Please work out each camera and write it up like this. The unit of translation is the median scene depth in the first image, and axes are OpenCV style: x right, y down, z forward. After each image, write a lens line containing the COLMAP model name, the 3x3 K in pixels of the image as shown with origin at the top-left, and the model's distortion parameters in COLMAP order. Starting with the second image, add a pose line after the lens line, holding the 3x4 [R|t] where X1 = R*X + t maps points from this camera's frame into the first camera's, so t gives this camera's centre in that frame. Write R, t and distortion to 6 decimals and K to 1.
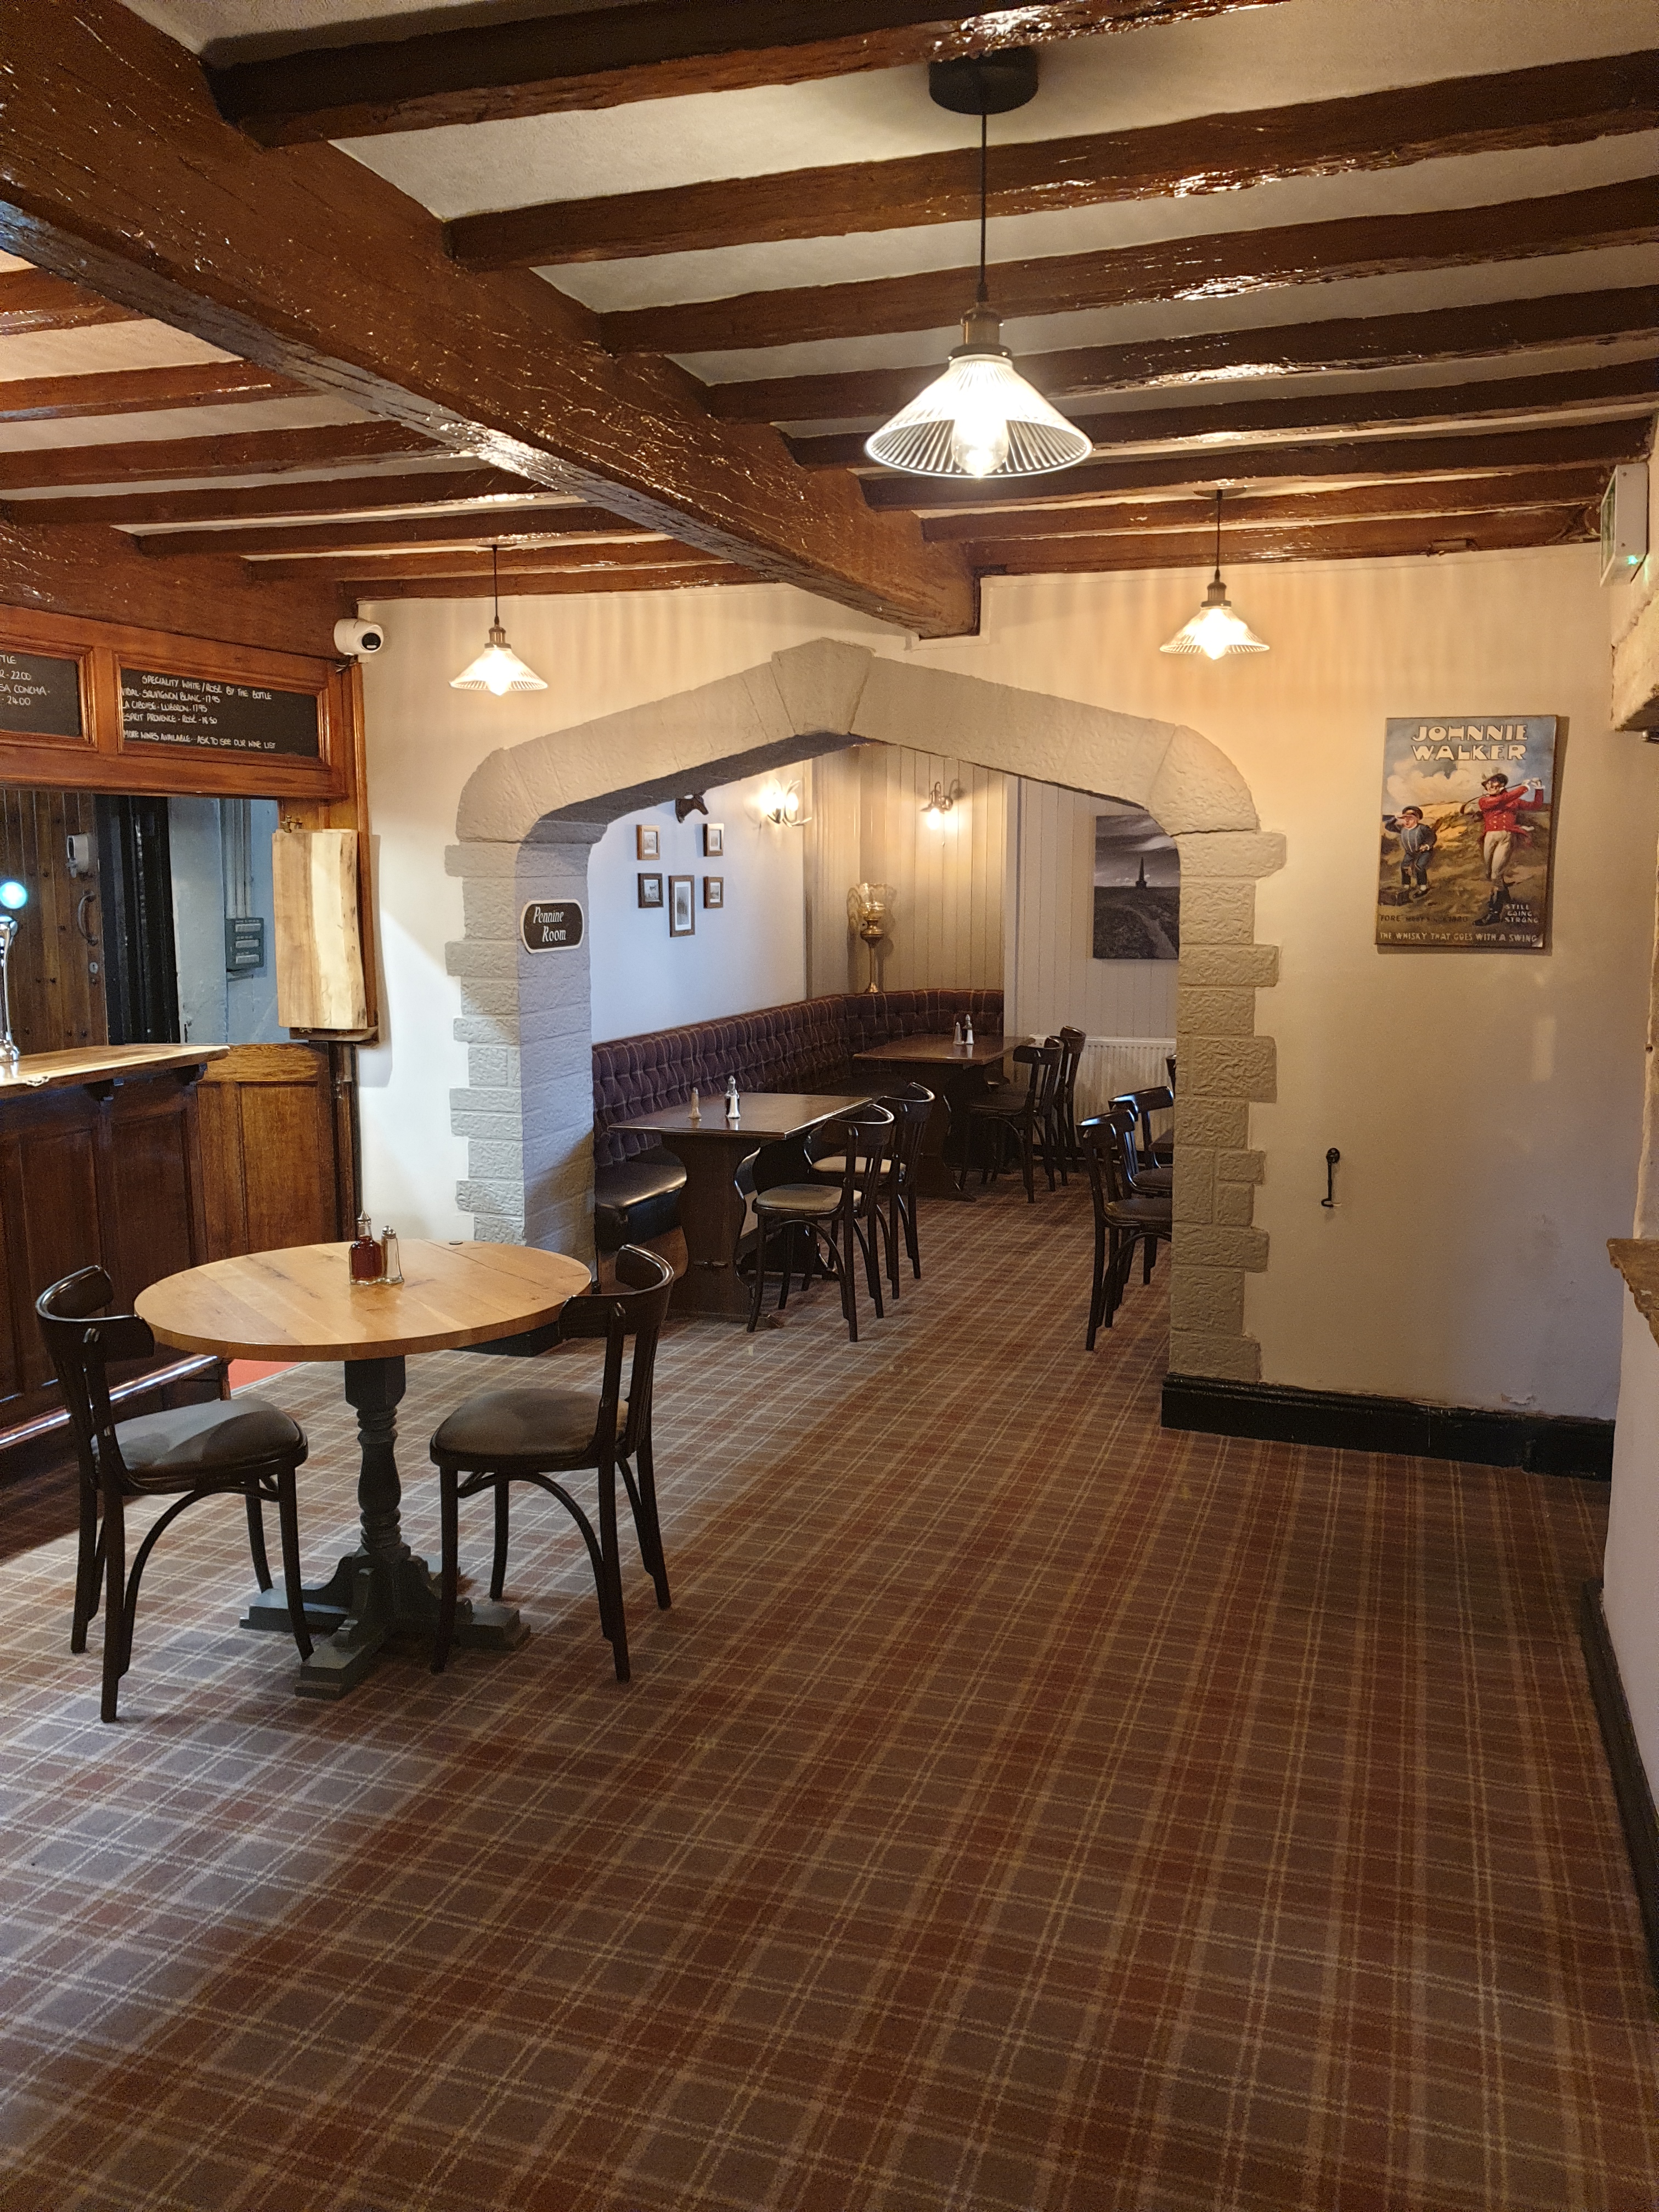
lens RADIAL K [[1670.3, 0, 830.8], [0, 1670.3, 1108.9], [0, 0, 1]] dist [0.002119, -0.009643]
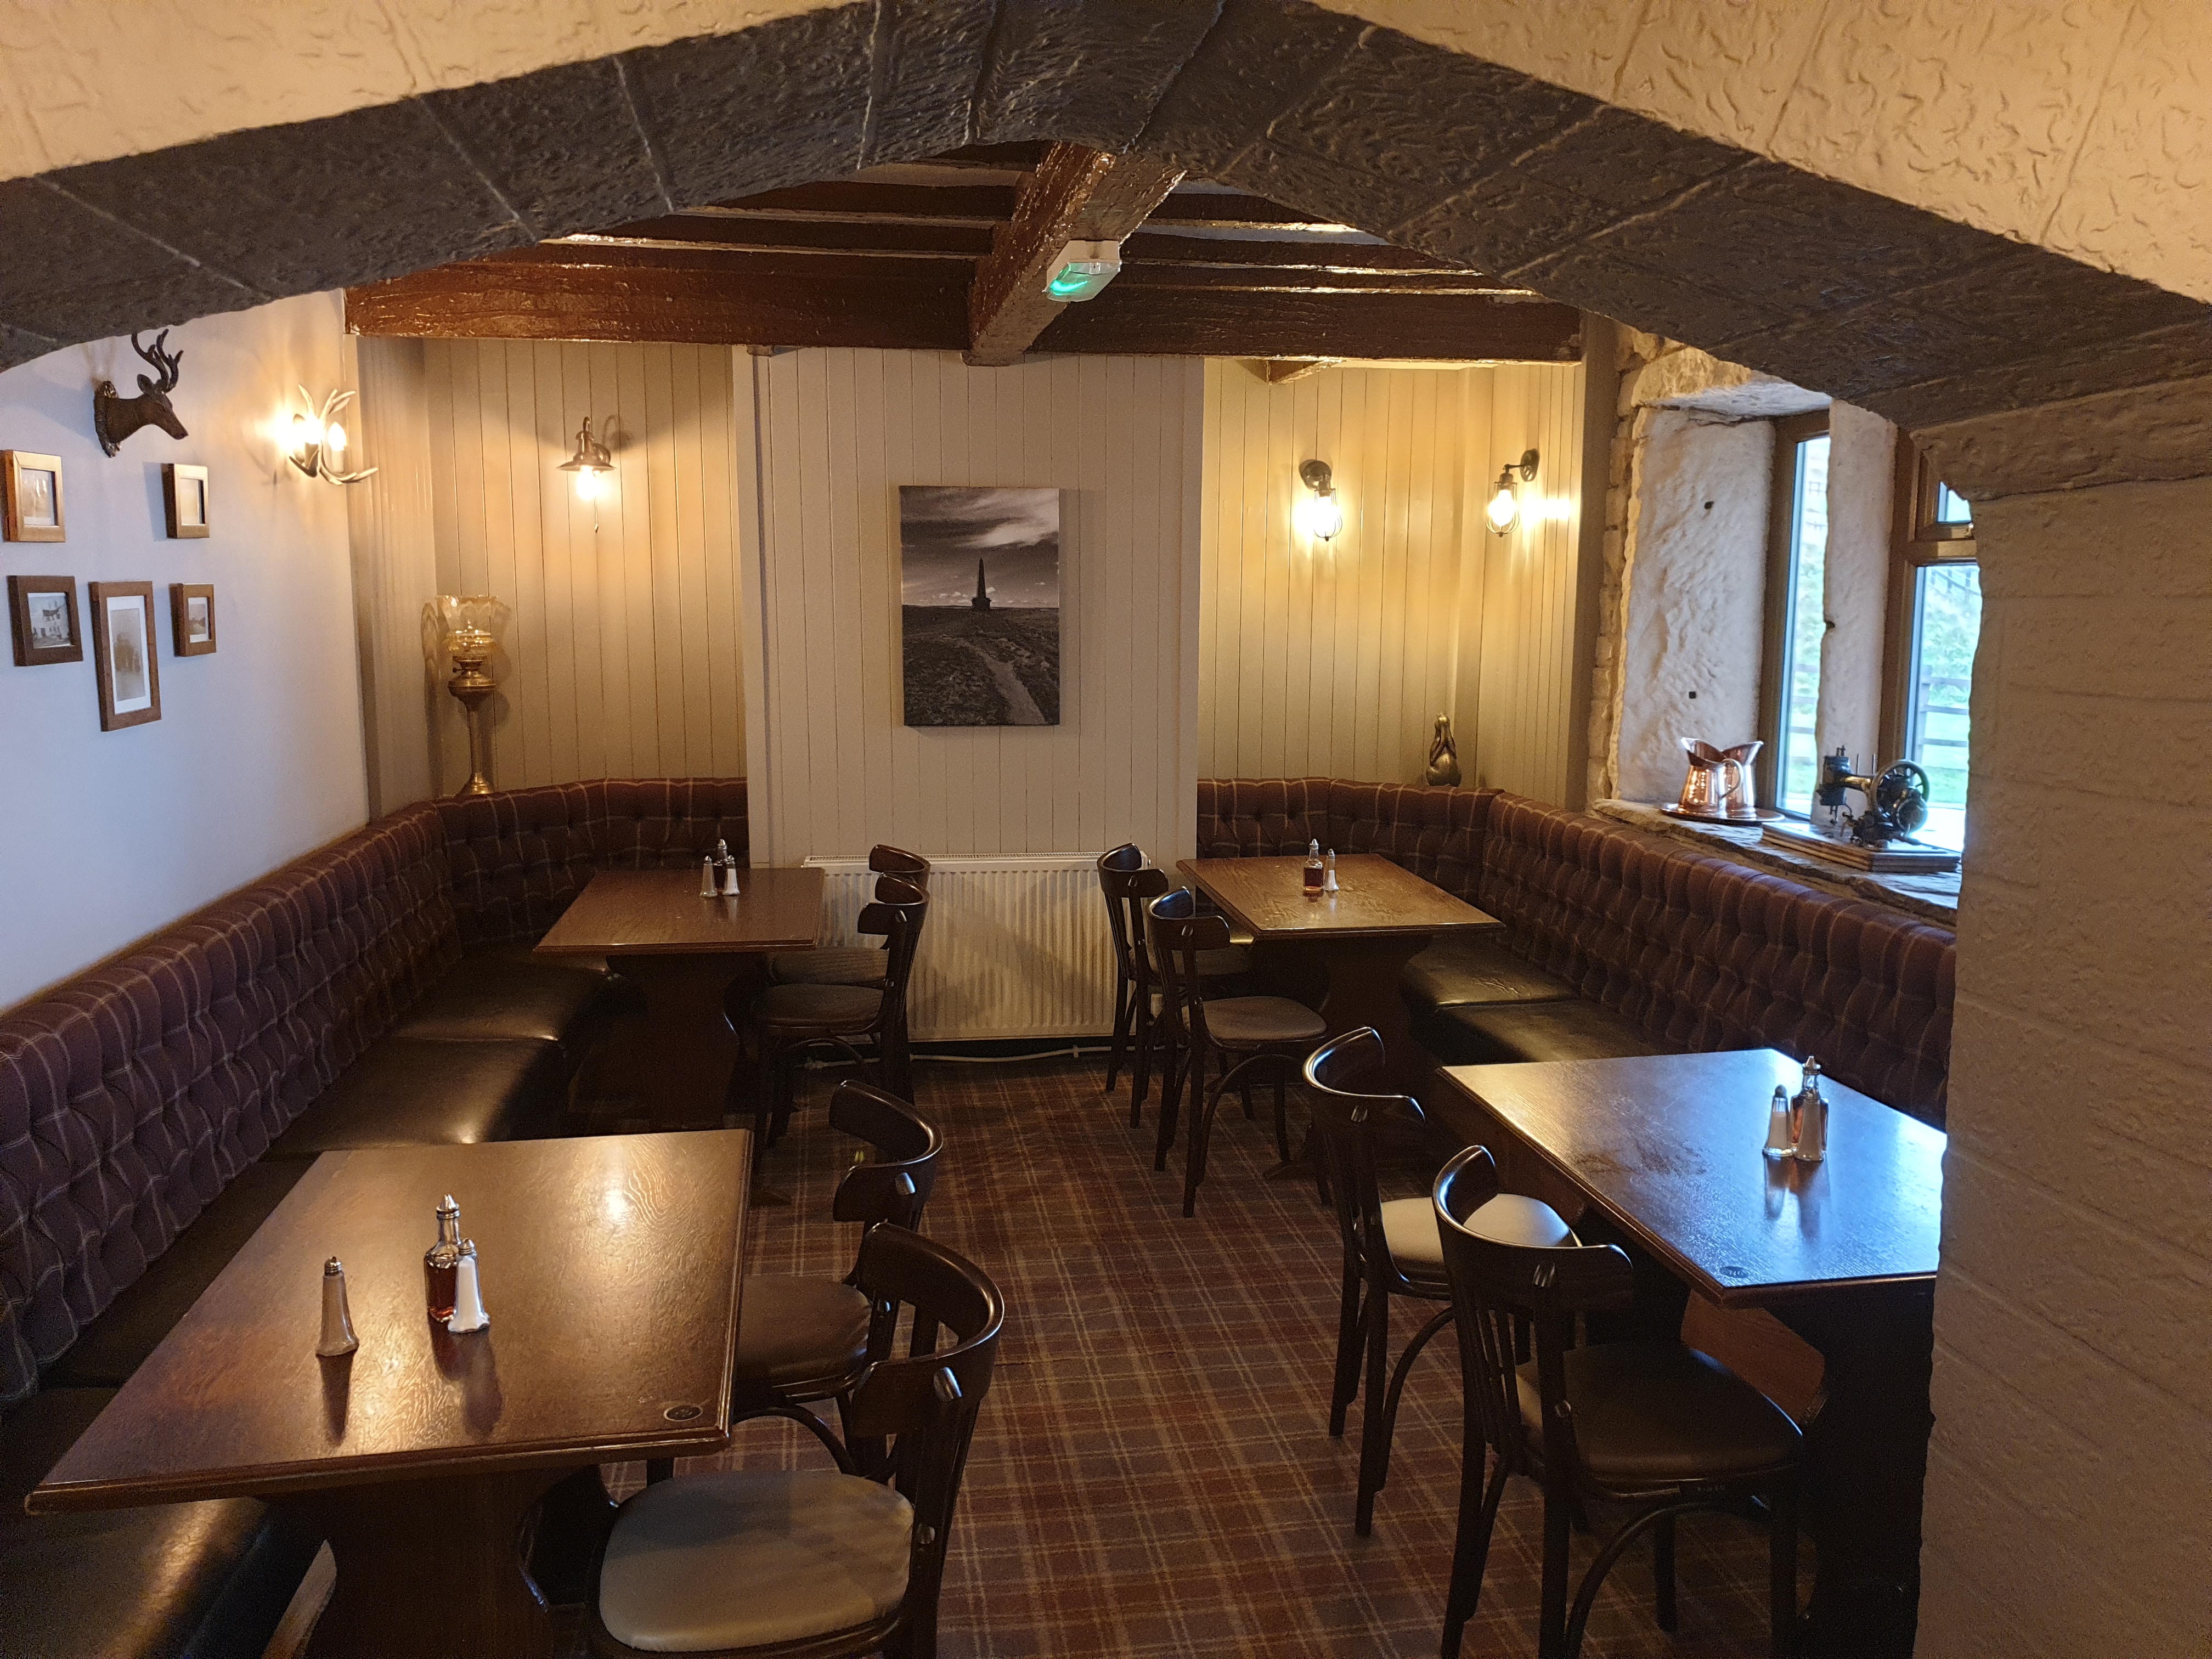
lens RADIAL K [[1670.3, 0, 1114.8], [0, 1670.3, 827.7], [0, 0, 1]] dist [0.002119, -0.009643]
pose [[0.871408, -0.061161, 0.486732, -0.070377], [0.056327, 0.998110, 0.024576, -0.065746], [-0.487315, 0.006000, 0.873206, 0.452239]]
